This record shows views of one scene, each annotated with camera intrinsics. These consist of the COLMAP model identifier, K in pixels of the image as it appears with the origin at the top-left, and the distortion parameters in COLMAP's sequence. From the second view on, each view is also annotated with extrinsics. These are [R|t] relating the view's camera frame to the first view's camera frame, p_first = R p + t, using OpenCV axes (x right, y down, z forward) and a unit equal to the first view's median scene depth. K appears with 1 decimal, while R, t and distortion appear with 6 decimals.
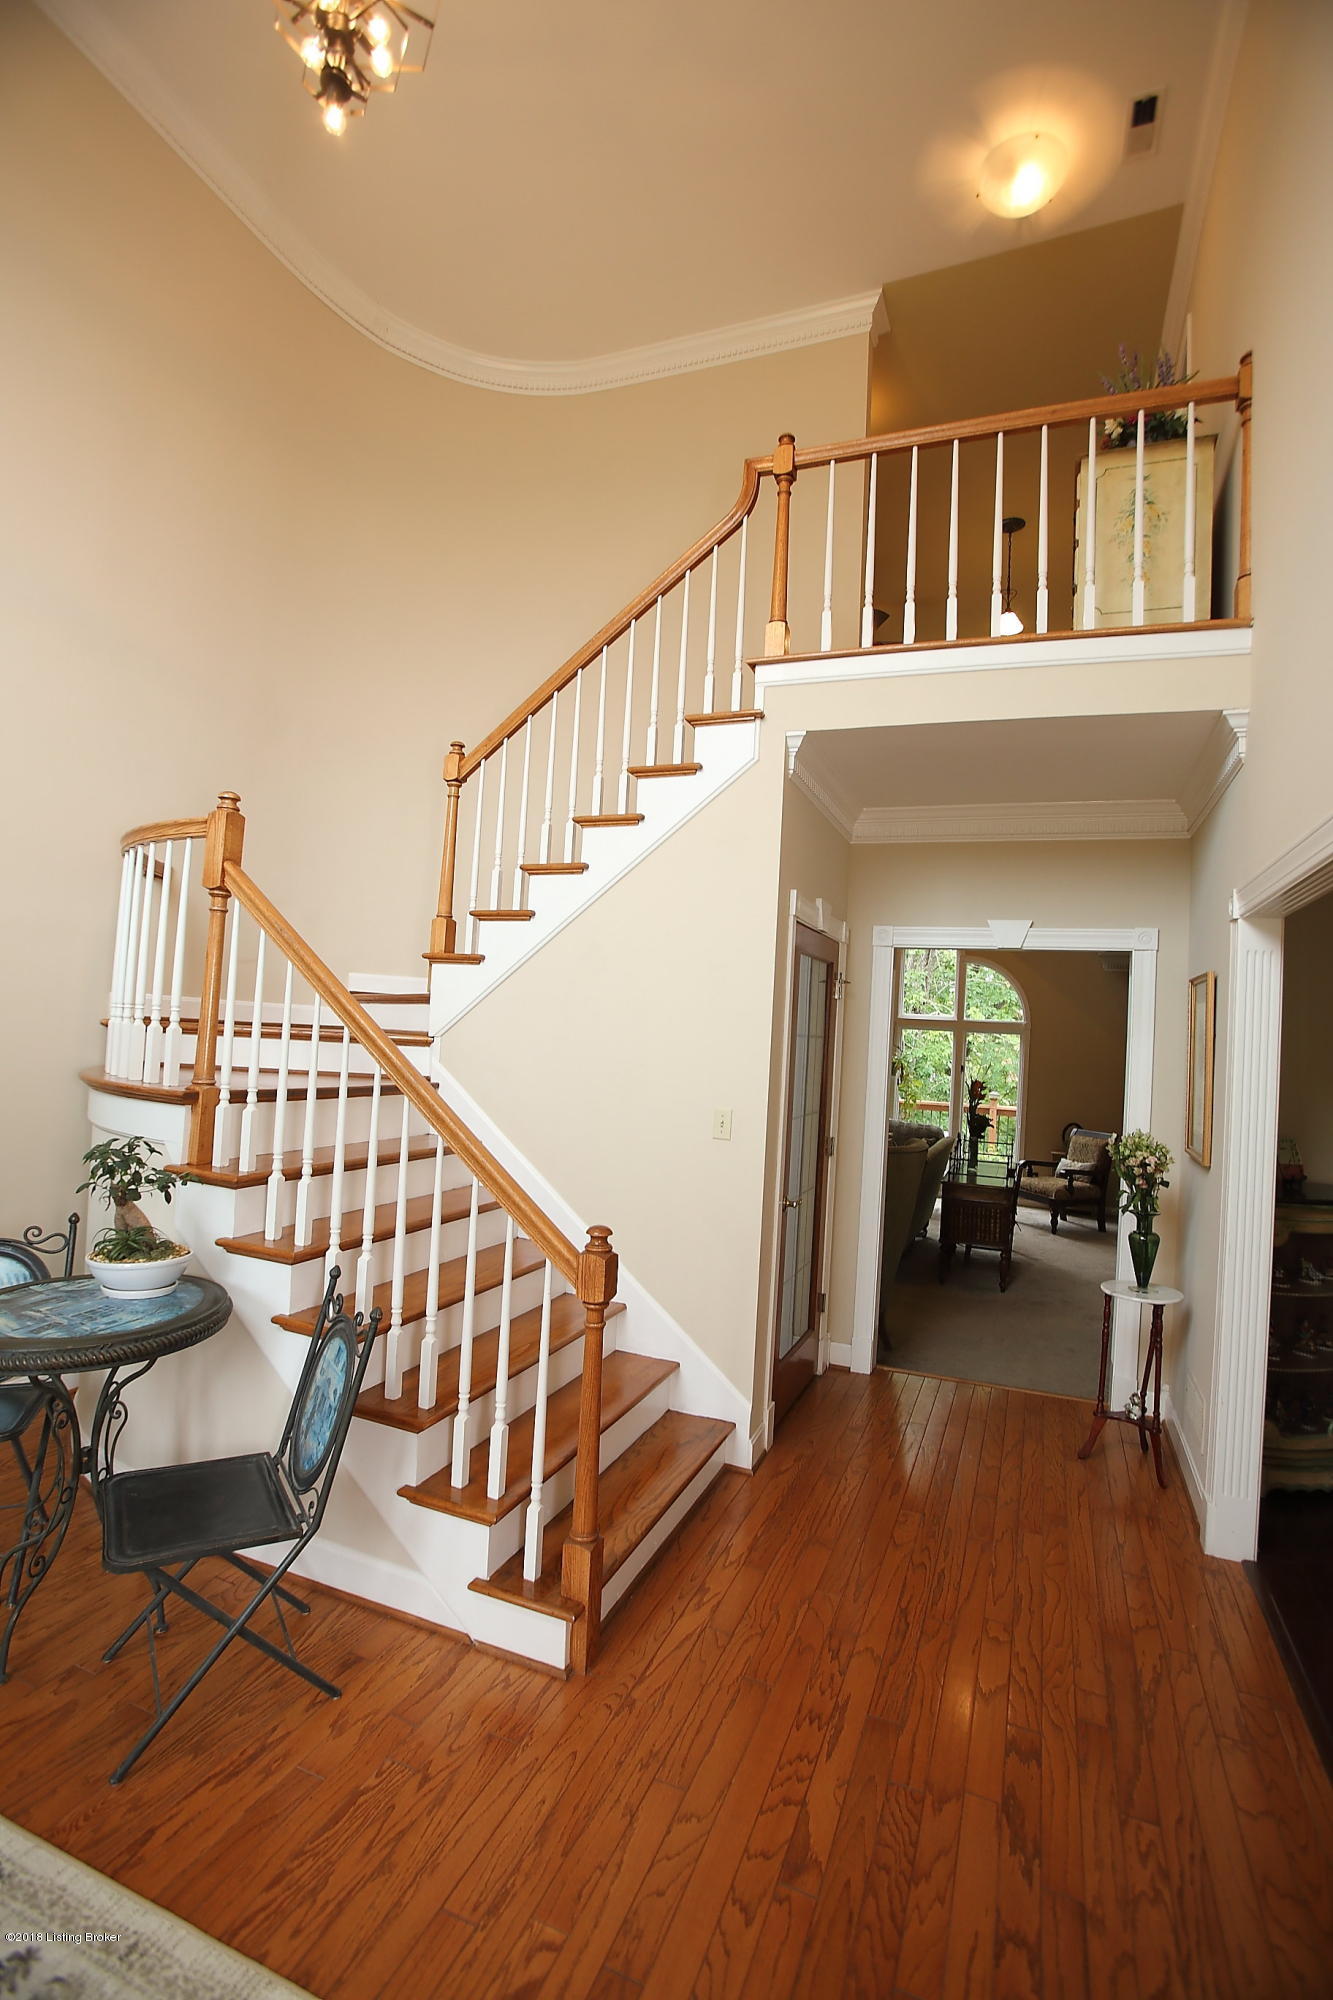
lens RADIAL K [[909.1, 0, 666.5], [0, 909.1, 1000.0], [0, 0, 1]] dist [-0.019329, 0.000557]
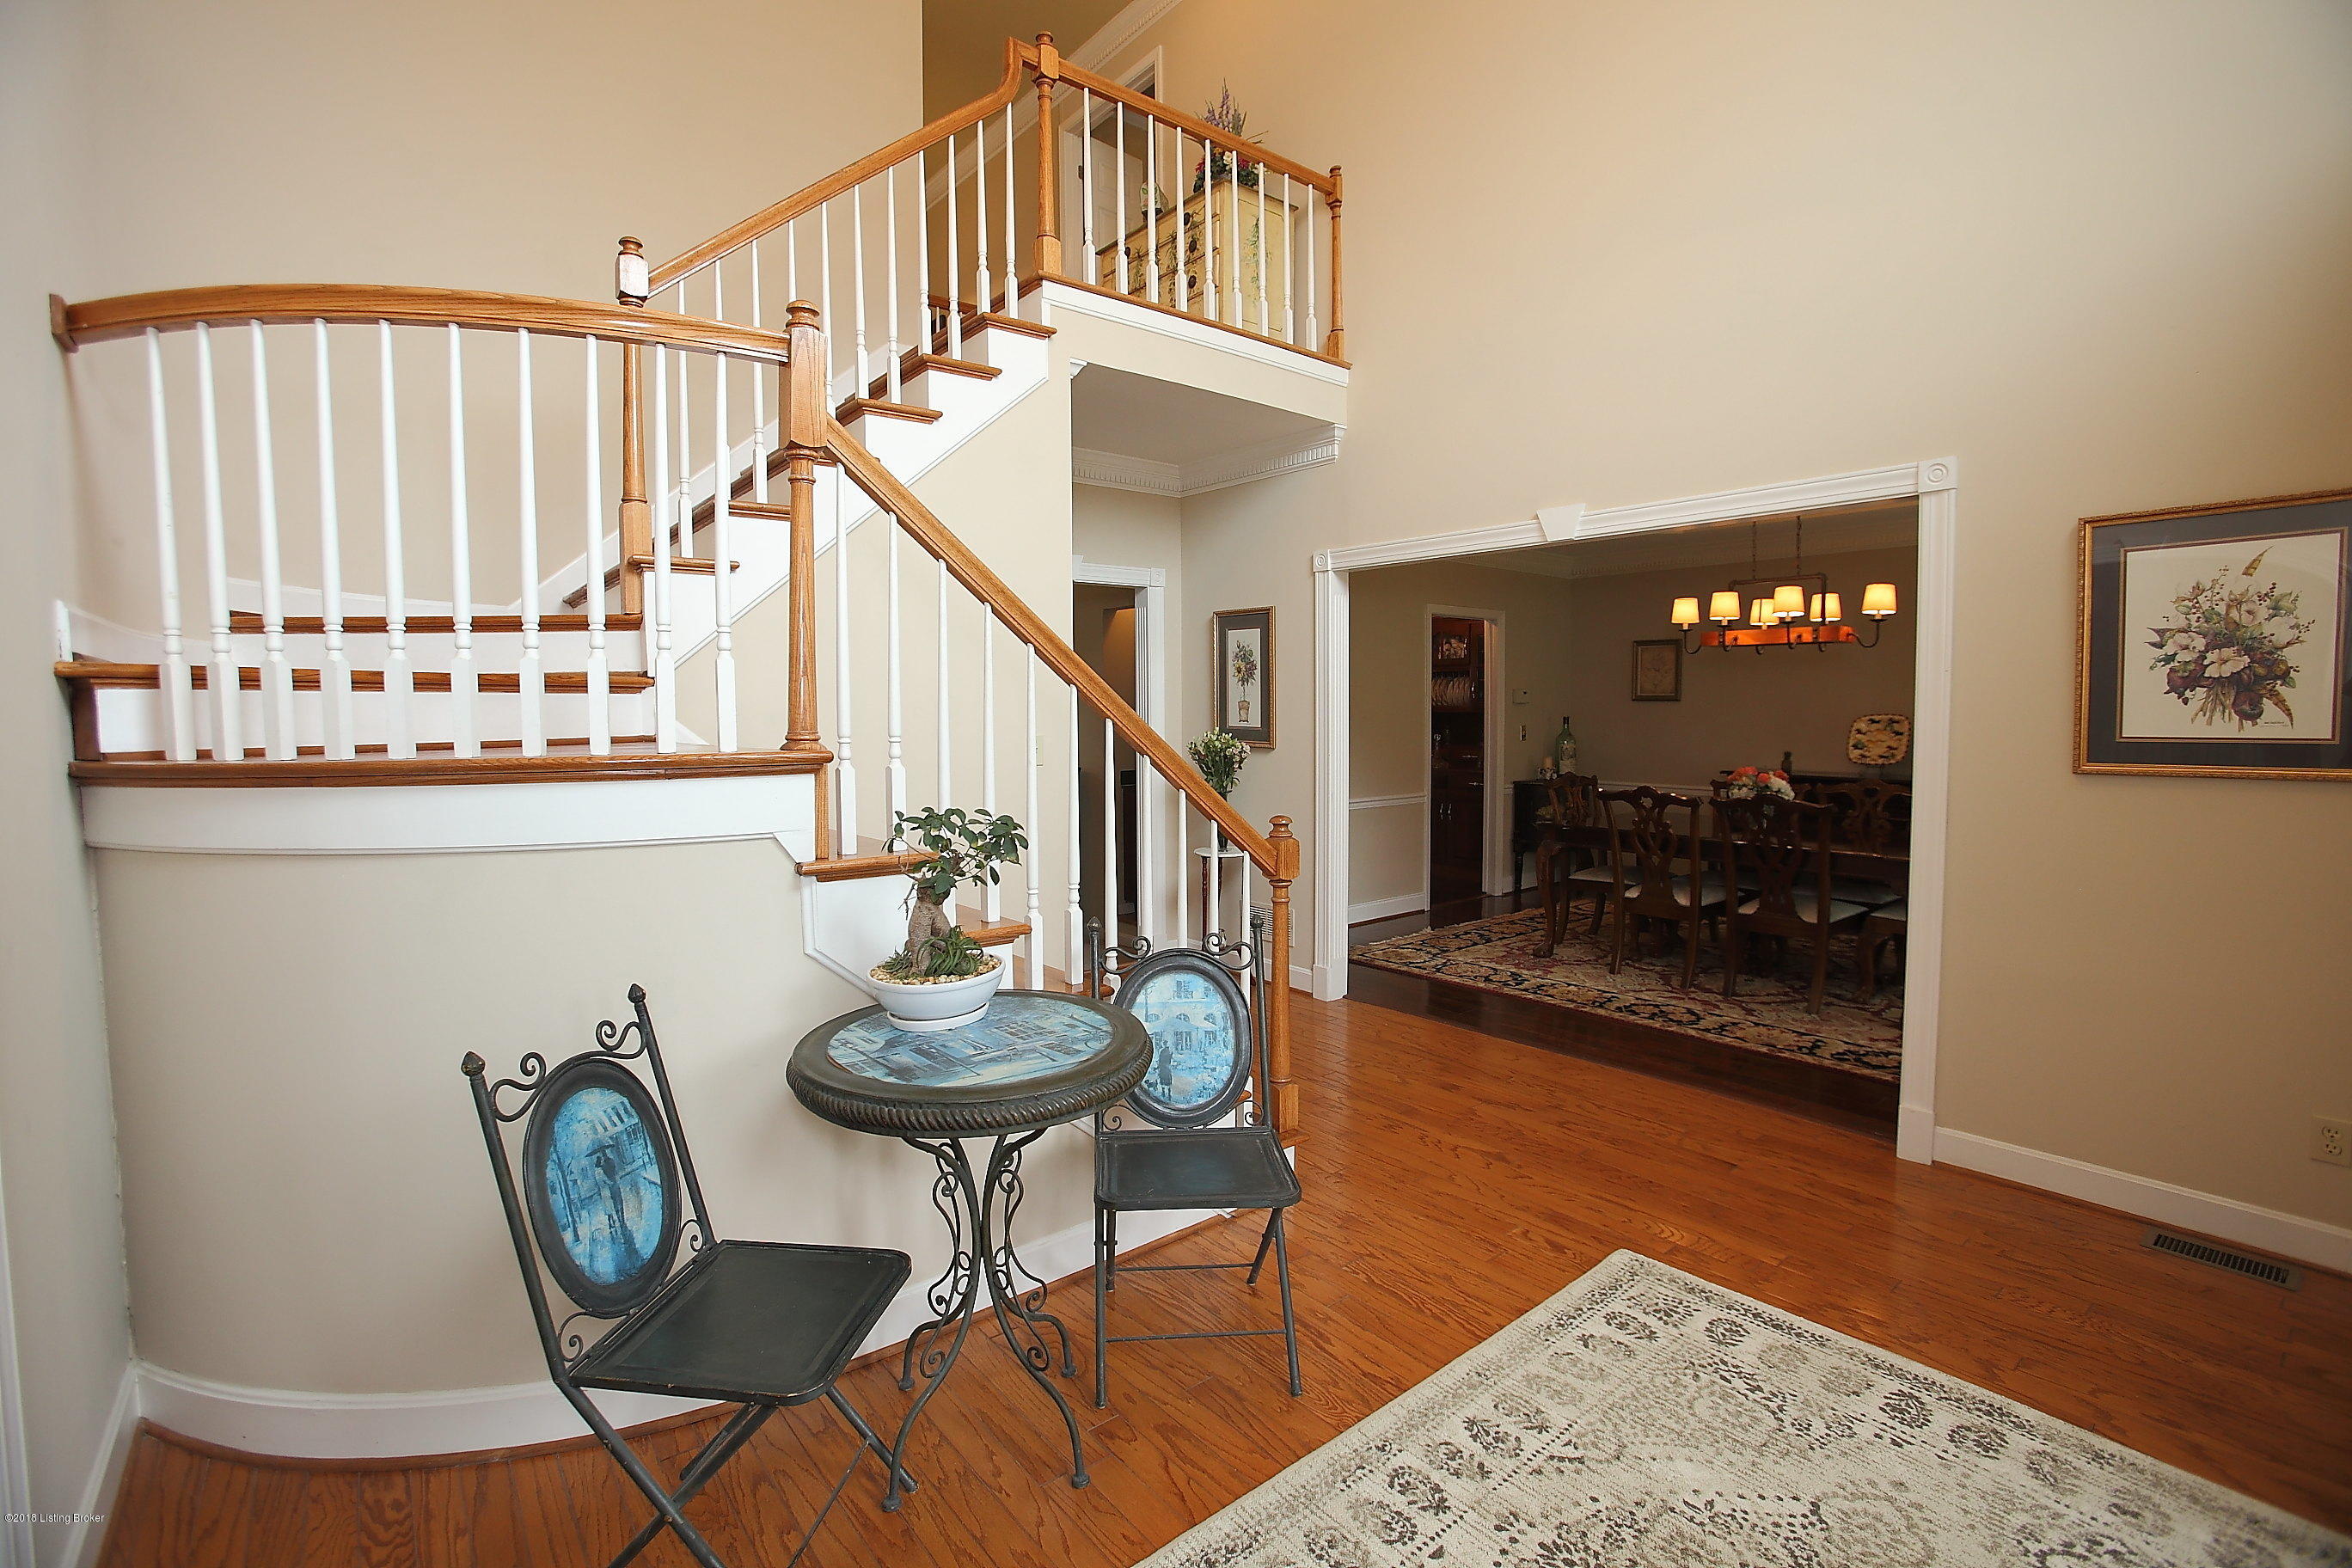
lens RADIAL K [[1066.4, 0, 1176.0], [0, 1066.4, 784.0], [0, 0, 1]] dist [-0.058222, 0.000044]
pose [[0.499328, -0.117800, 0.858367, -1.300464], [0.002880, 0.990934, 0.134317, 0.019368], [-0.866408, -0.064596, 0.495141, 0.450519]]
